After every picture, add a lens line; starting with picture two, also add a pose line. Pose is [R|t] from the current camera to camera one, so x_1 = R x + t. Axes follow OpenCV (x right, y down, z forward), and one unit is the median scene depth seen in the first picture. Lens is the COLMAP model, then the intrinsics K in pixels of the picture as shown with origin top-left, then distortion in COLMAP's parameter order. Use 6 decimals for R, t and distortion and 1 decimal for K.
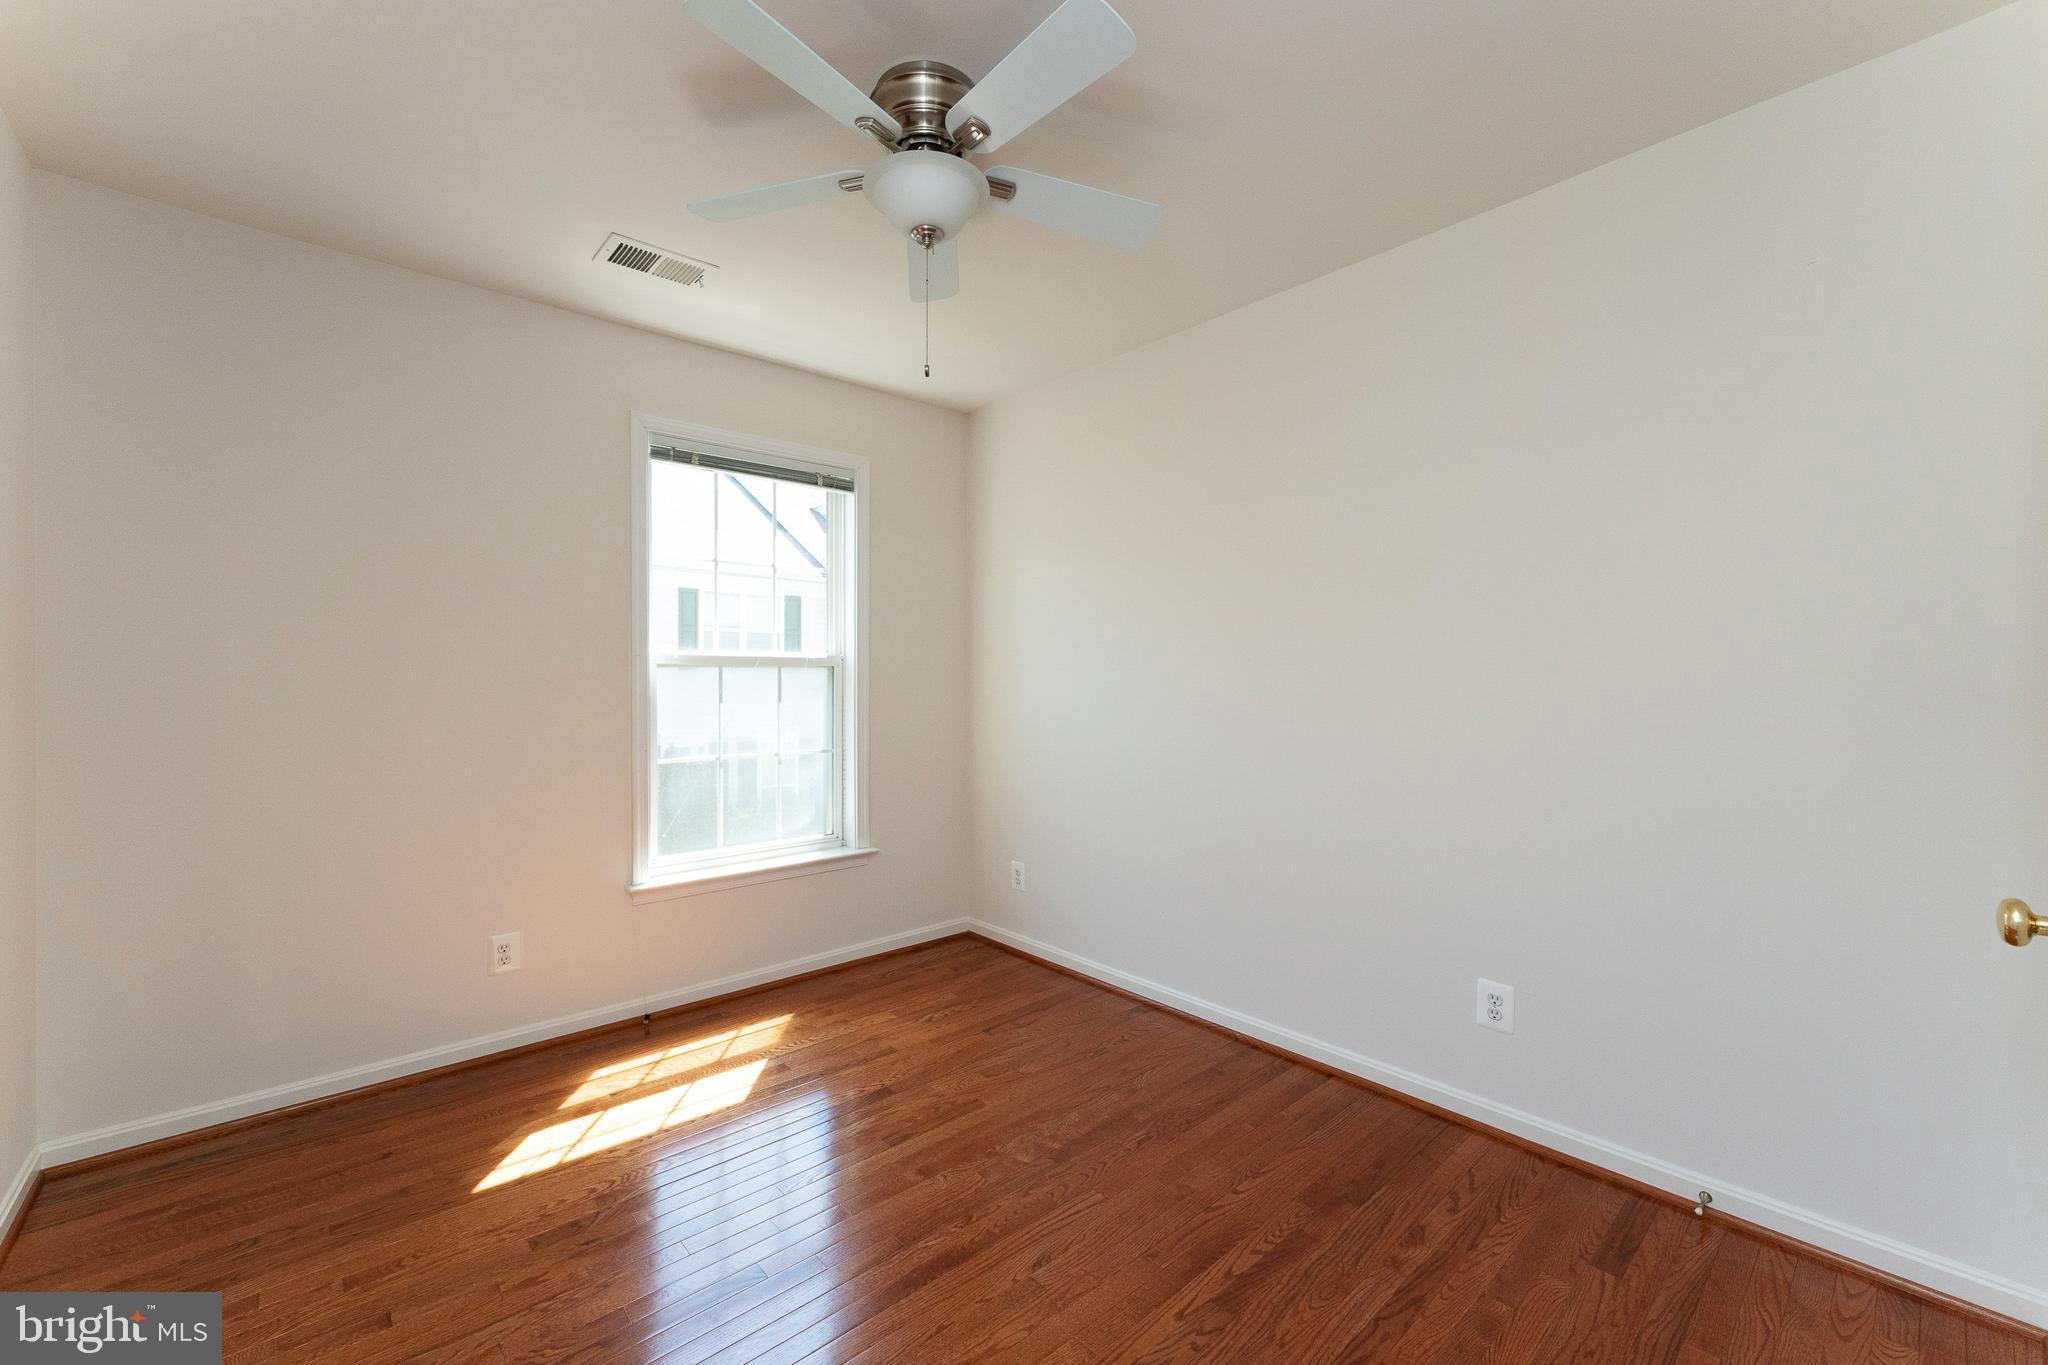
lens RADIAL K [[830.9, 0, 1015.7], [0, 830.9, 678.4], [0, 0, 1]] dist [0.000726, -0.000660]
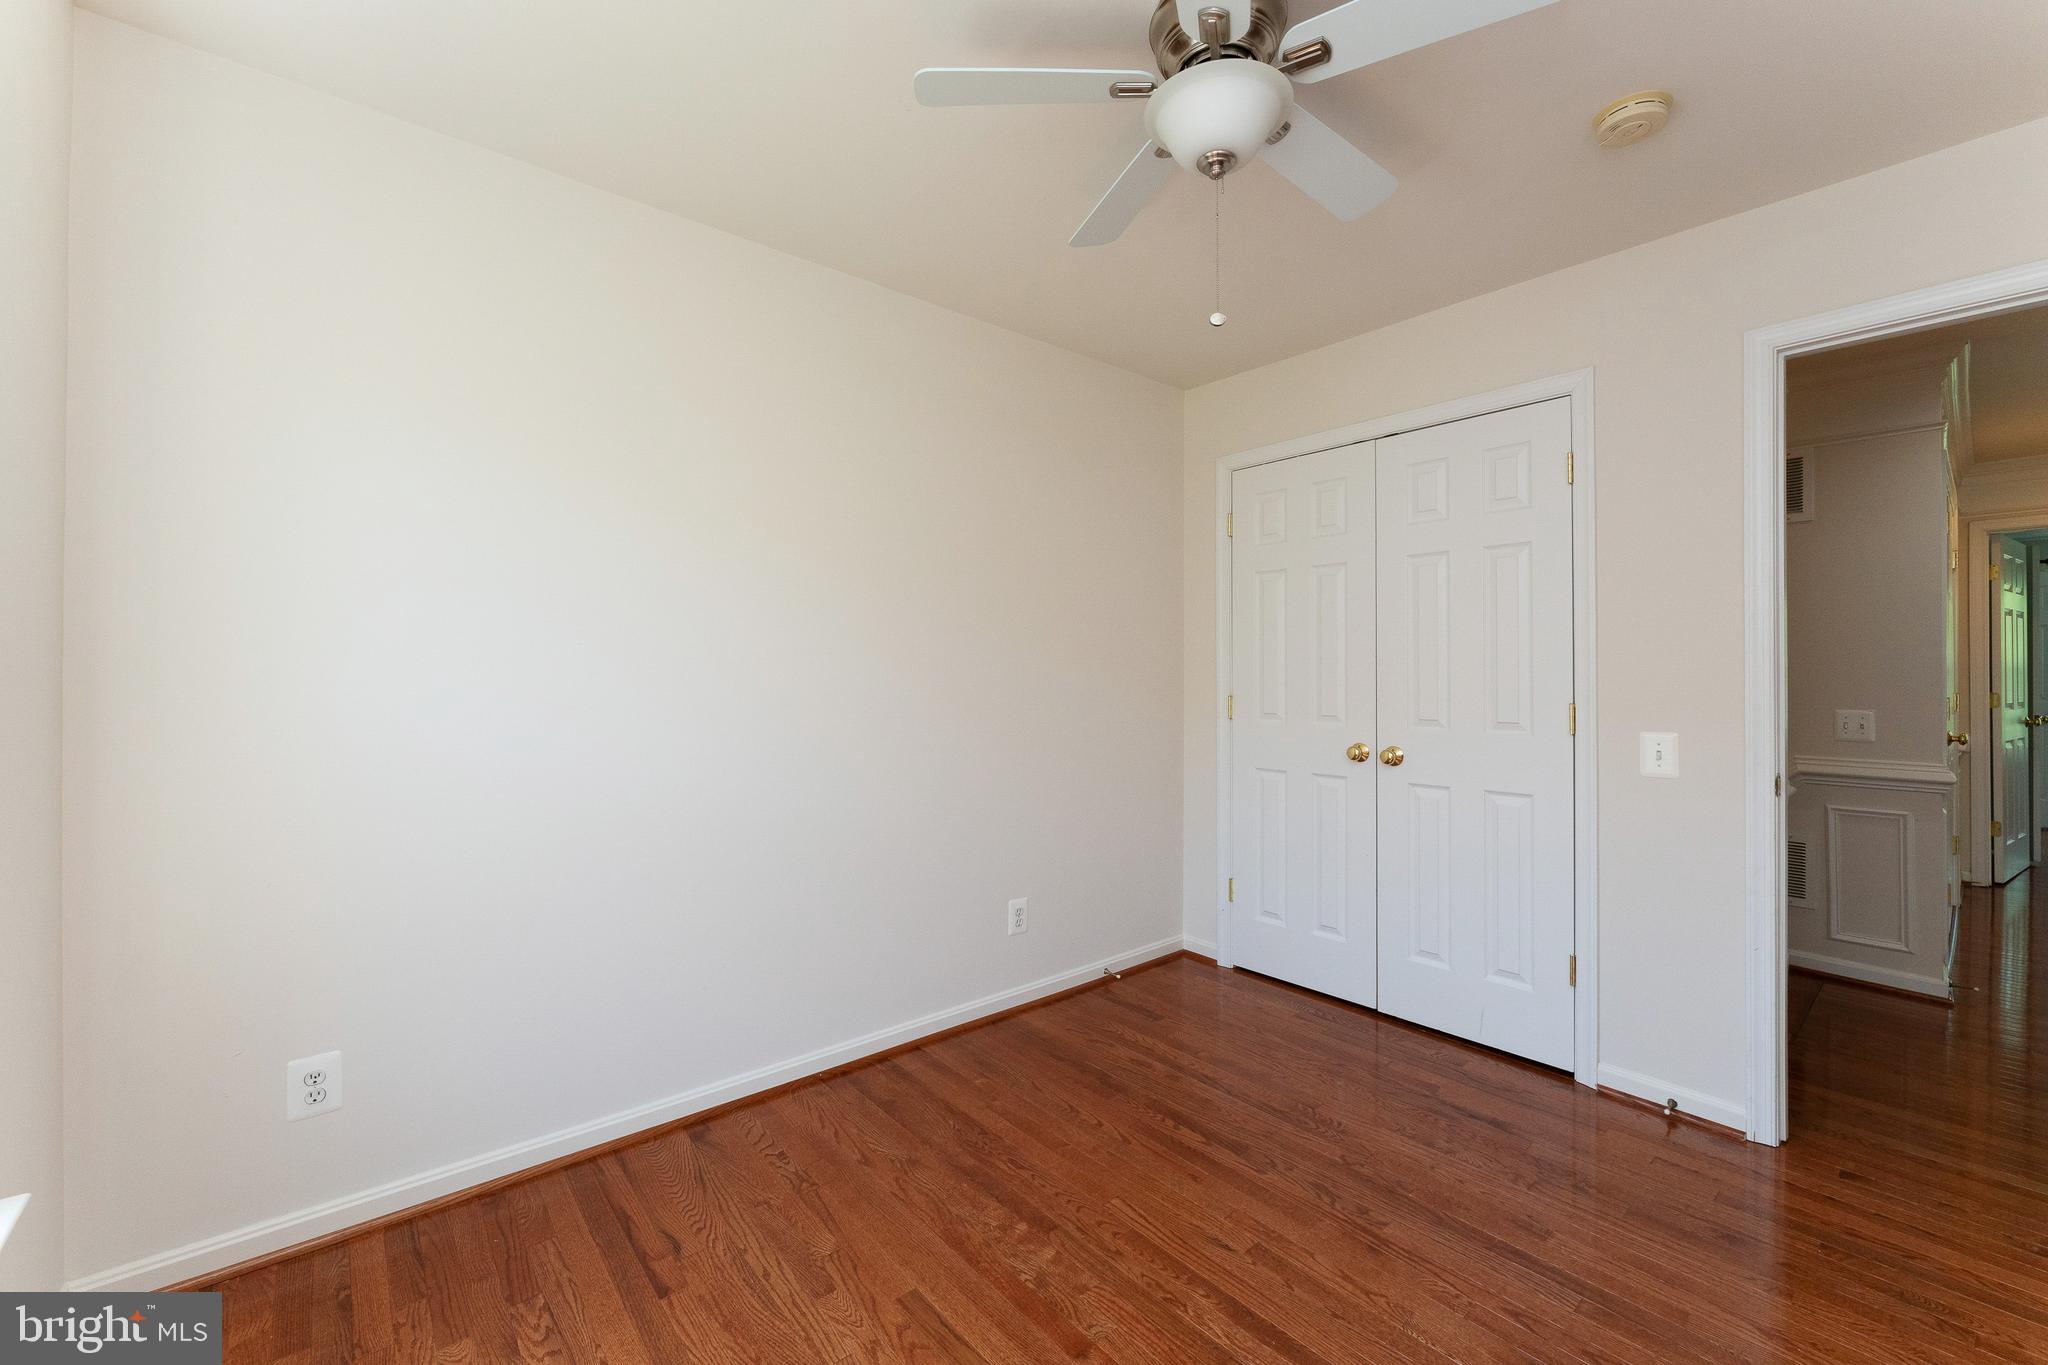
lens RADIAL K [[830.9, 0, 1015.2], [0, 830.9, 682.0], [0, 0, 1]] dist [0.000726, -0.000660]
pose [[0.010771, 0.006631, 0.999920, -0.703664], [0.004930, 0.999966, -0.006684, 0.018232], [-0.999930, 0.005001, 0.010738, 0.886582]]
